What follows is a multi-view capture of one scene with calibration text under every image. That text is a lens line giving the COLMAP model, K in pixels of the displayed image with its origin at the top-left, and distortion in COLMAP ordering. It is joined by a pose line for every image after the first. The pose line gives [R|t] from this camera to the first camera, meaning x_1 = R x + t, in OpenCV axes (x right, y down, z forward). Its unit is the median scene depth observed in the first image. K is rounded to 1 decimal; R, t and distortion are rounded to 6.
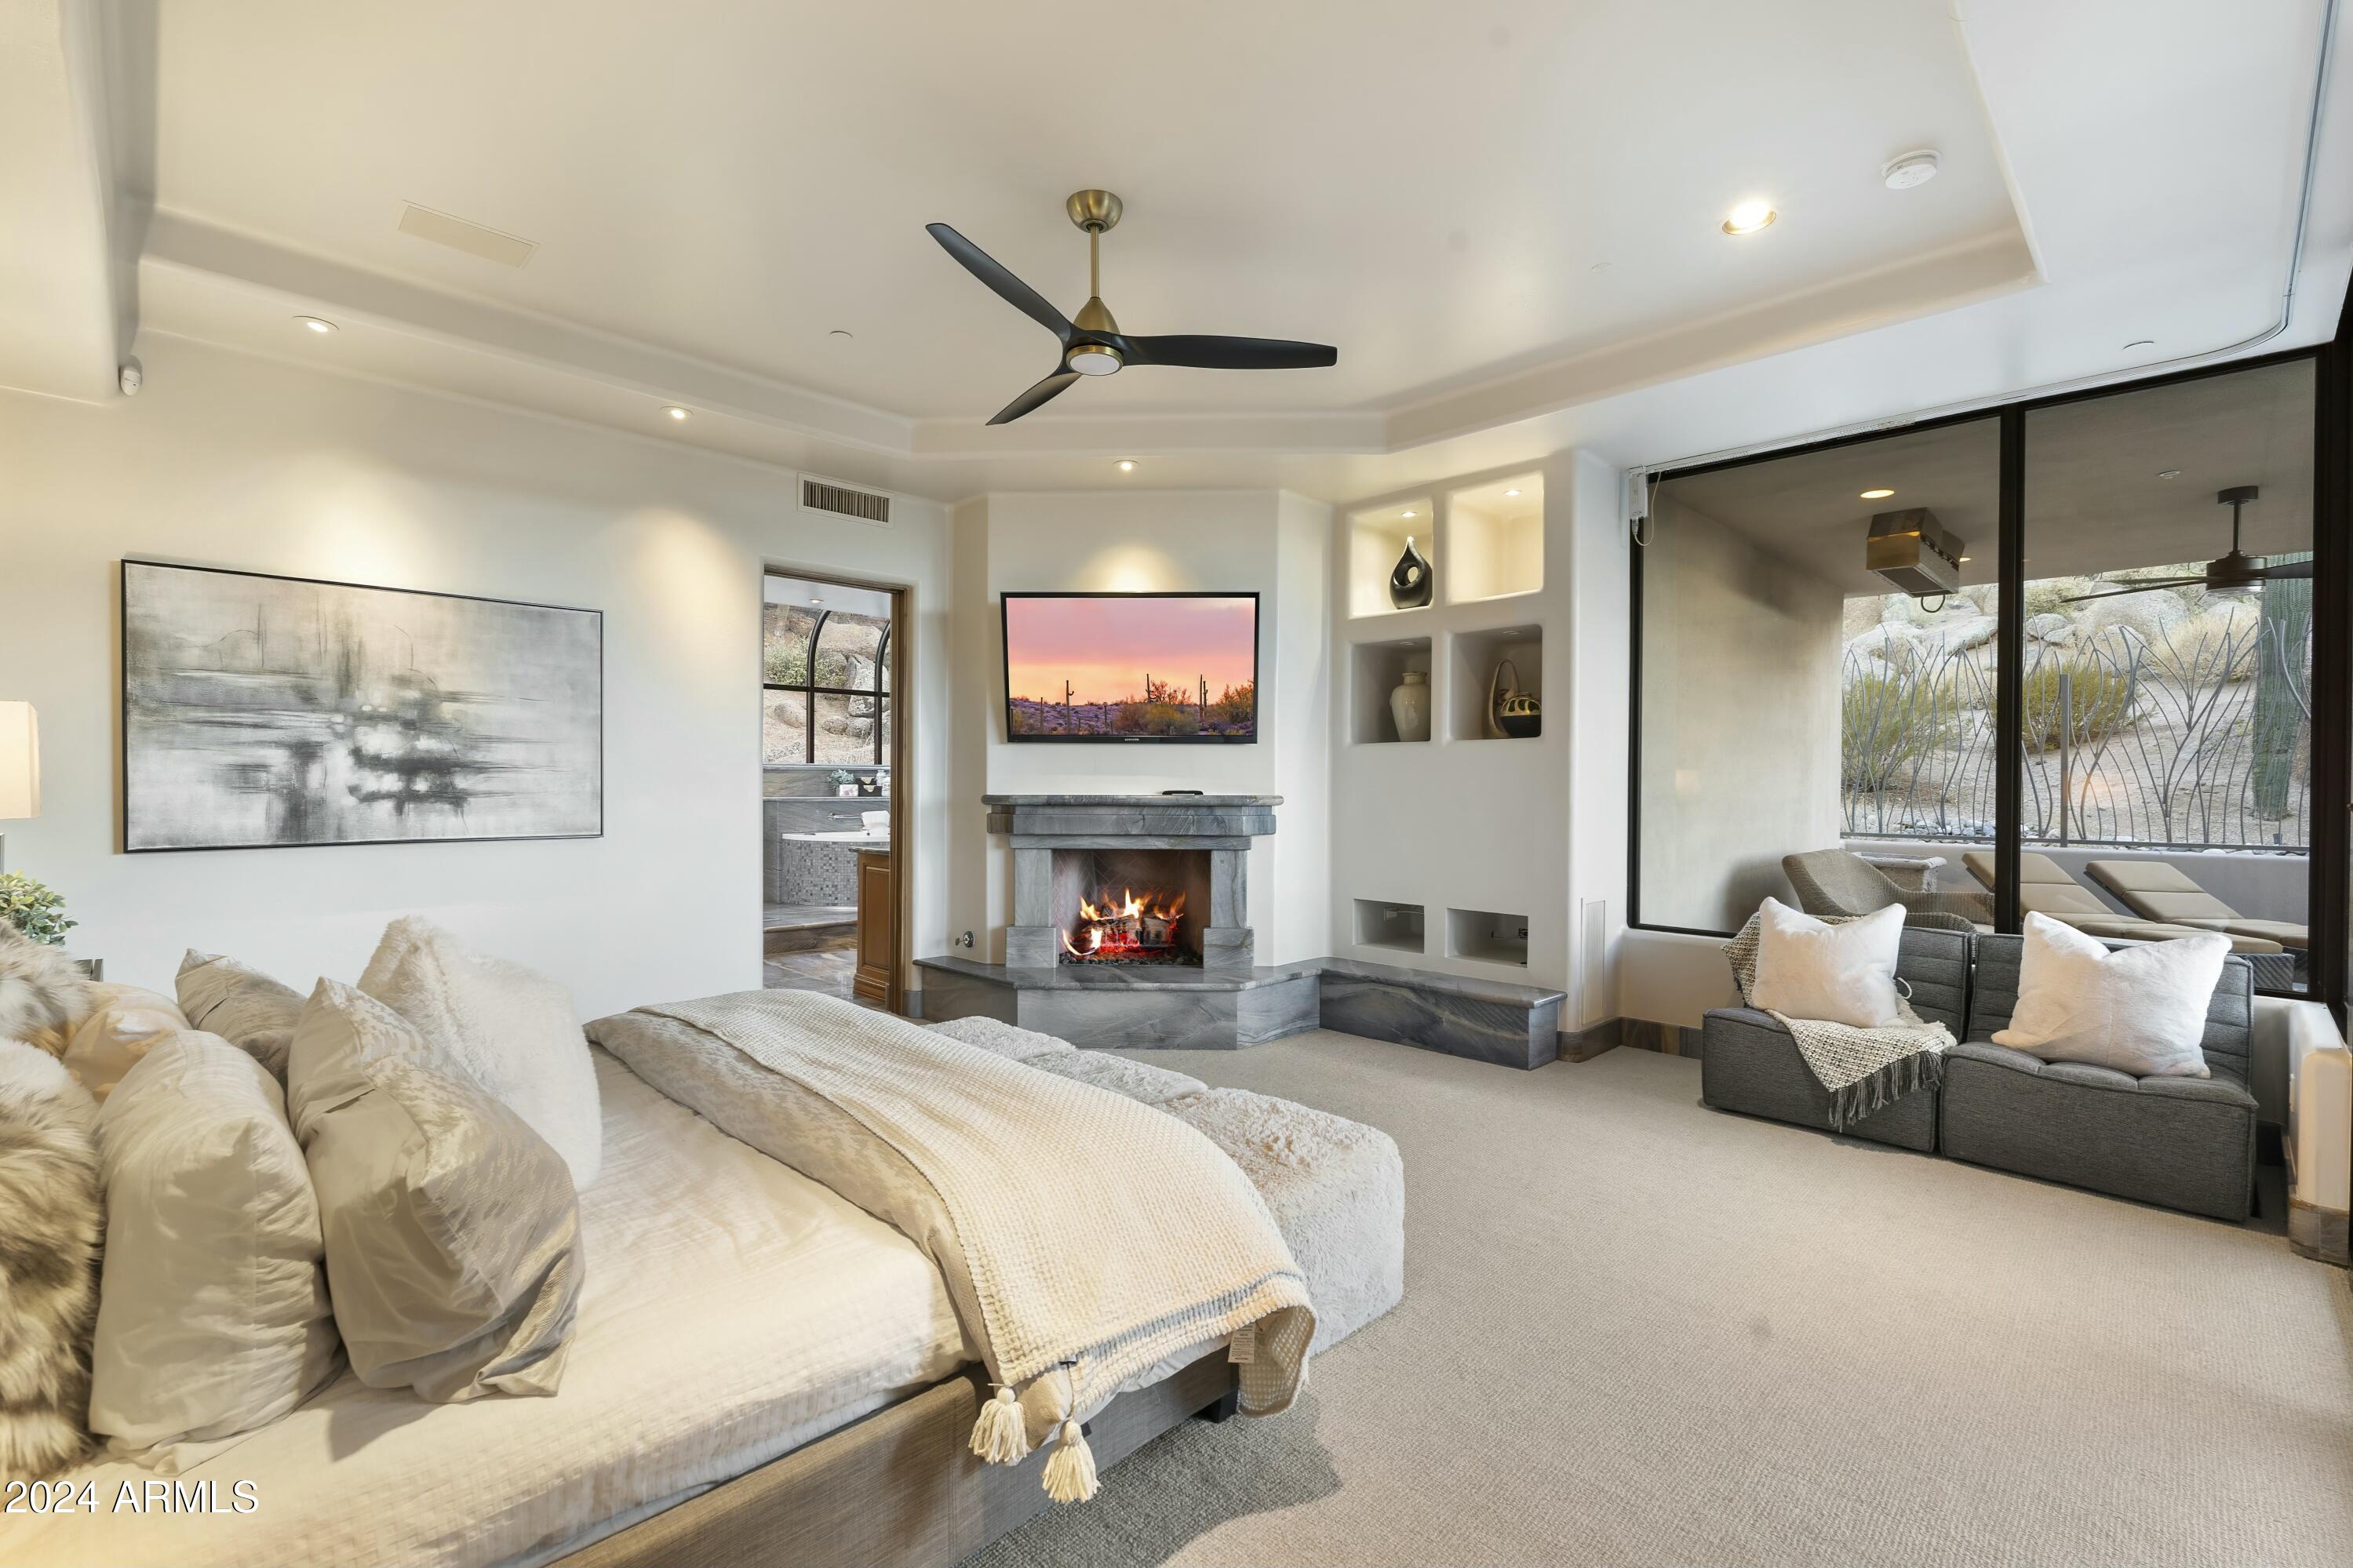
lens RADIAL K [[1028.6, 0, 1182.4], [0, 1028.6, 786.1], [0, 0, 1]] dist [-0.001208, -0.000350]
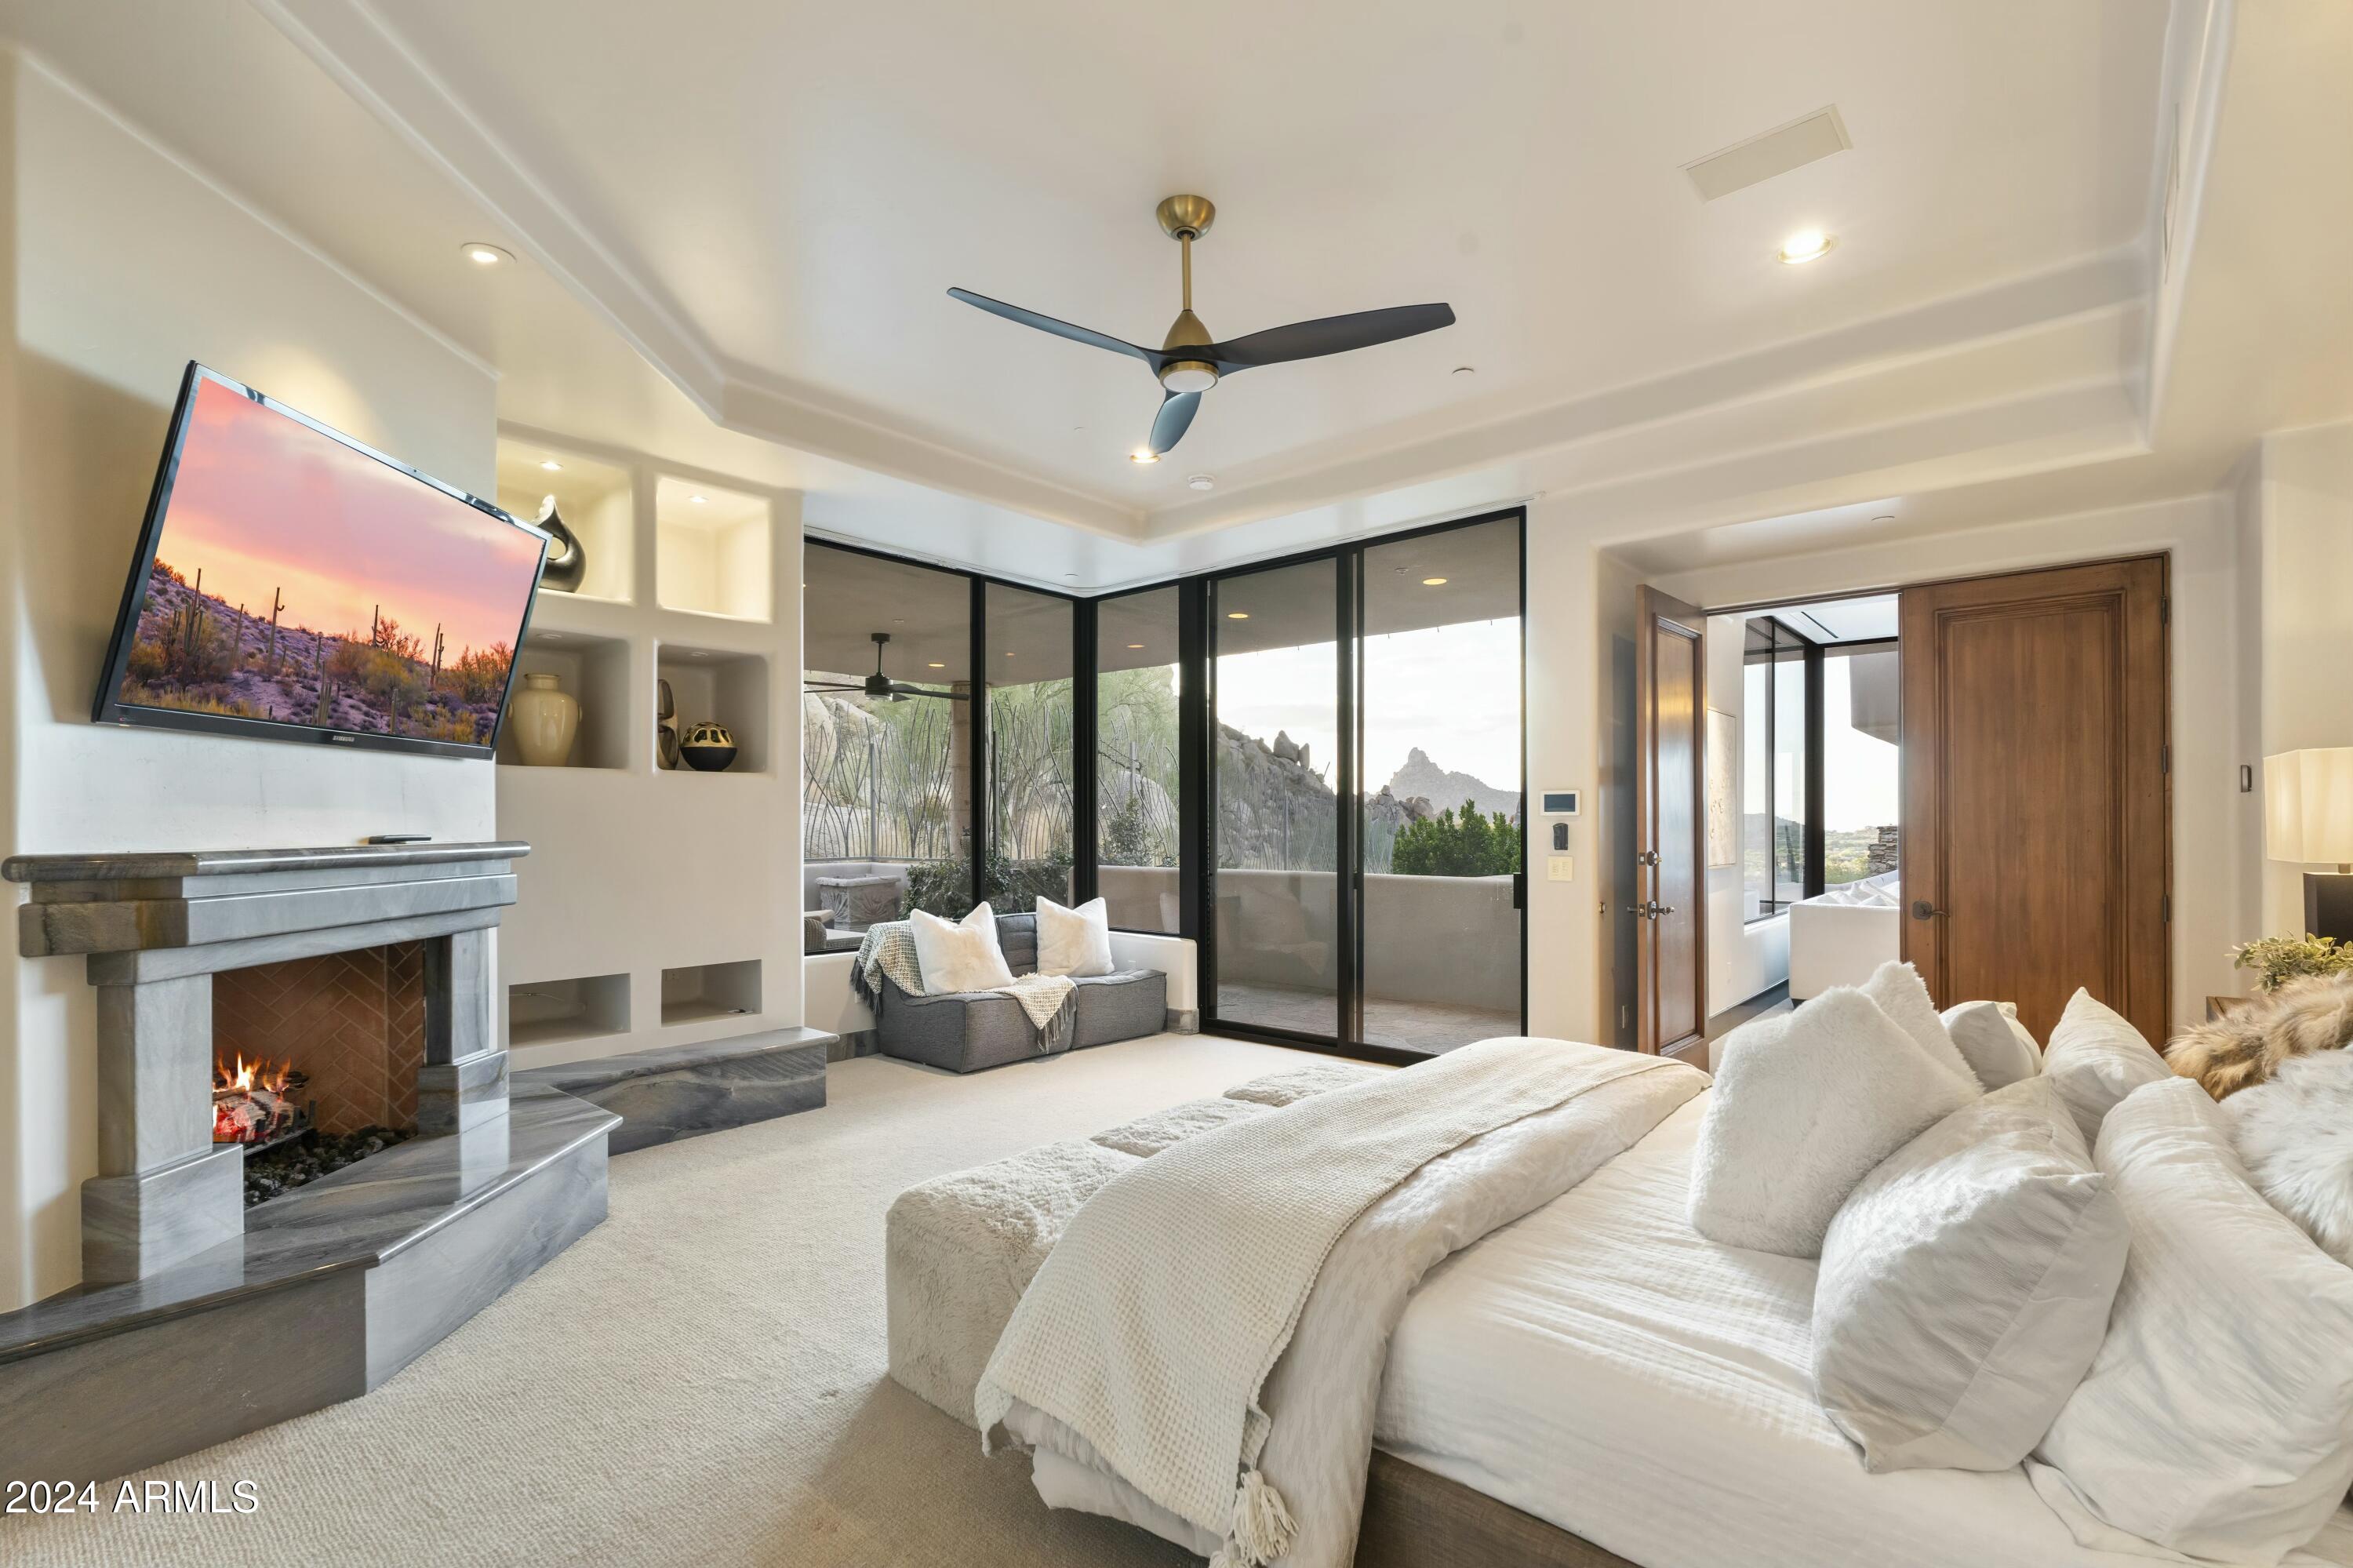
lens RADIAL K [[1028.8, 0, 1184.0], [0, 1028.8, 805.7], [0, 0, 1]] dist [-0.001208, -0.000350]
pose [[-0.050501, 0.010529, 0.998669, -0.602787], [0.007002, 0.999924, -0.010188, -0.003058], [-0.998699, 0.006479, -0.050571, 0.616407]]
